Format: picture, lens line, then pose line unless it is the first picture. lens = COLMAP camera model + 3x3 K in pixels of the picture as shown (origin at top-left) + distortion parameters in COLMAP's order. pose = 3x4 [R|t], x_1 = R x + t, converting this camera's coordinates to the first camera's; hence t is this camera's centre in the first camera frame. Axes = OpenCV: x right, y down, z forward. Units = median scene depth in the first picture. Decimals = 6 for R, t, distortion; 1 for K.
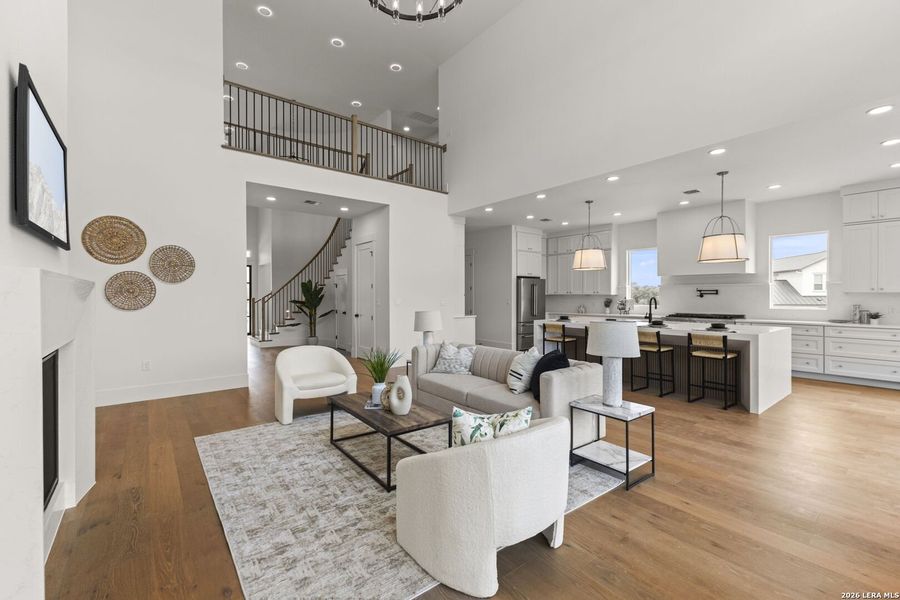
lens RADIAL K [[393.7, 0, 448.4], [0, 393.7, 298.1], [0, 0, 1]] dist [0.009663, -0.002048]
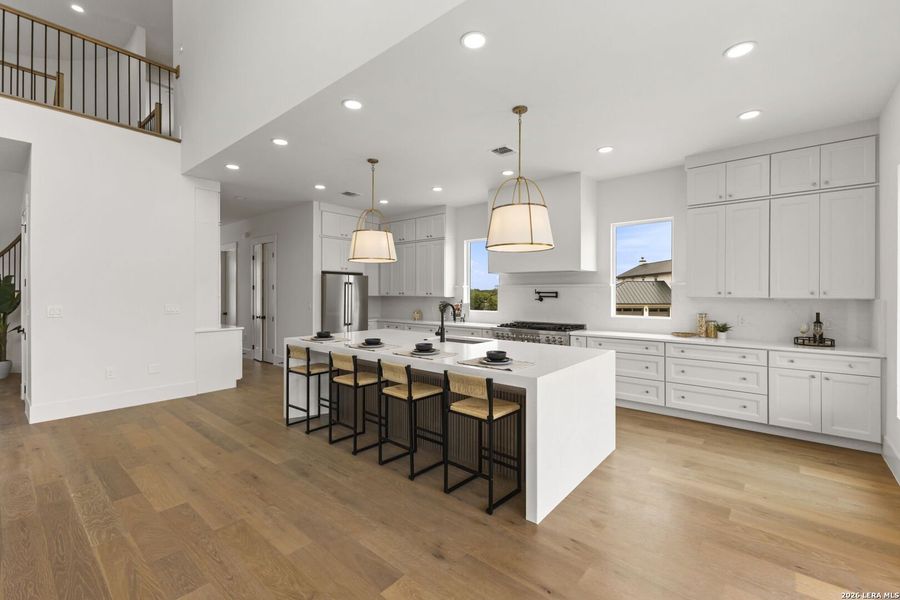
lens RADIAL K [[393.7, 0, 450.6], [0, 393.7, 295.7], [0, 0, 1]] dist [0.009663, -0.002048]
pose [[0.979709, 0.003669, 0.200391, 0.330565], [-0.003262, 0.999992, -0.002360, -0.010942], [-0.200398, 0.001659, 0.979713, 0.291009]]
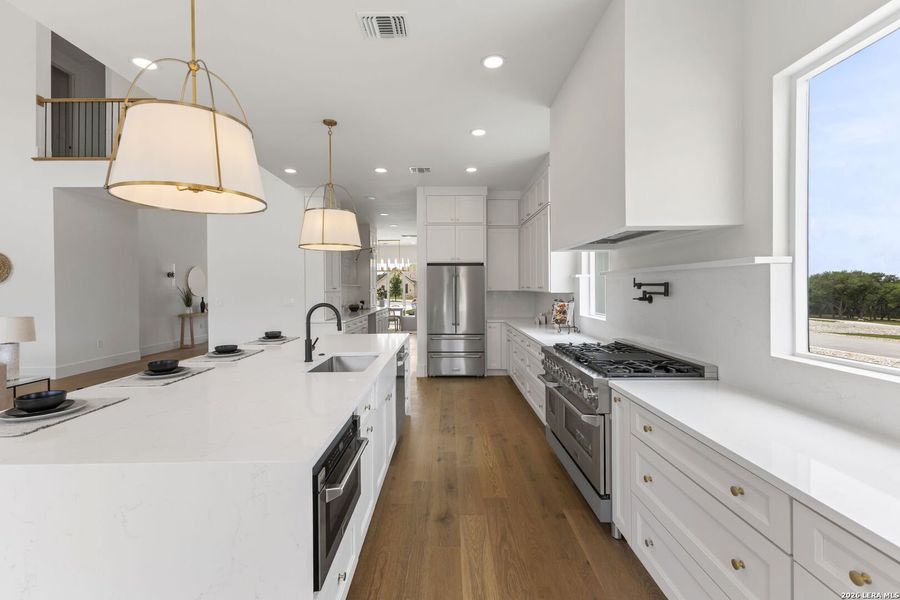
lens RADIAL K [[393.7, 0, 444.5], [0, 393.7, 286.1], [0, 0, 1]] dist [0.009663, -0.002048]
pose [[0.780080, -0.003156, -0.625672, 0.769469], [-0.002537, 0.999963, -0.008208, -0.014907], [0.625675, 0.007990, 0.780043, 0.638539]]
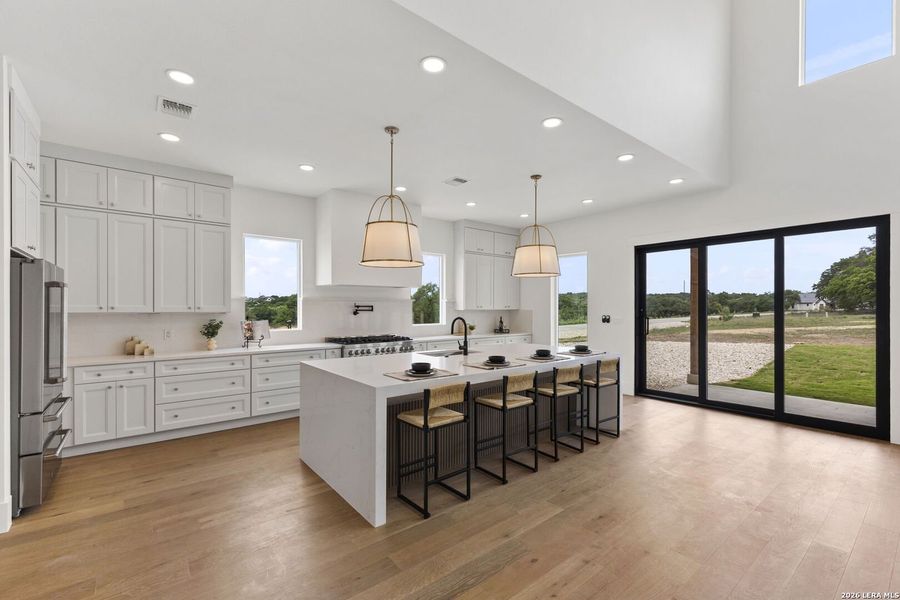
lens RADIAL K [[393.7, 0, 450.9], [0, 393.7, 313.0], [0, 0, 1]] dist [0.009663, -0.002048]
pose [[-0.022643, -0.012531, 0.999665, -0.147283], [0.007520, 0.999891, 0.012704, -0.015330], [-0.999715, 0.007805, -0.022547, 0.884899]]
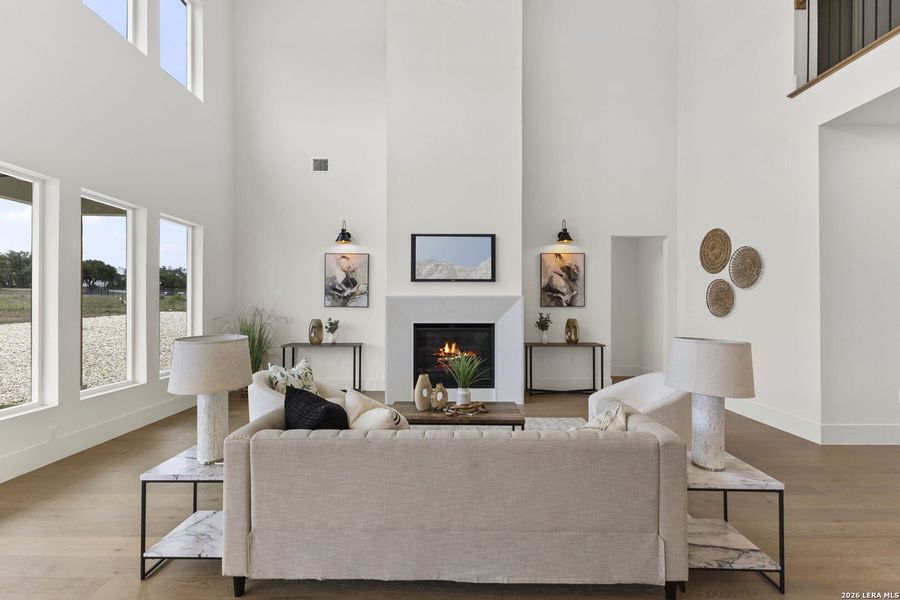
lens RADIAL K [[393.7, 0, 458.5], [0, 393.7, 305.2], [0, 0, 1]] dist [0.009663, -0.002048]
pose [[-0.614913, -0.001574, -0.788594, 0.279380], [-0.008042, 0.999959, 0.004275, 0.000513], [0.788554, 0.008970, -0.614900, 0.723706]]
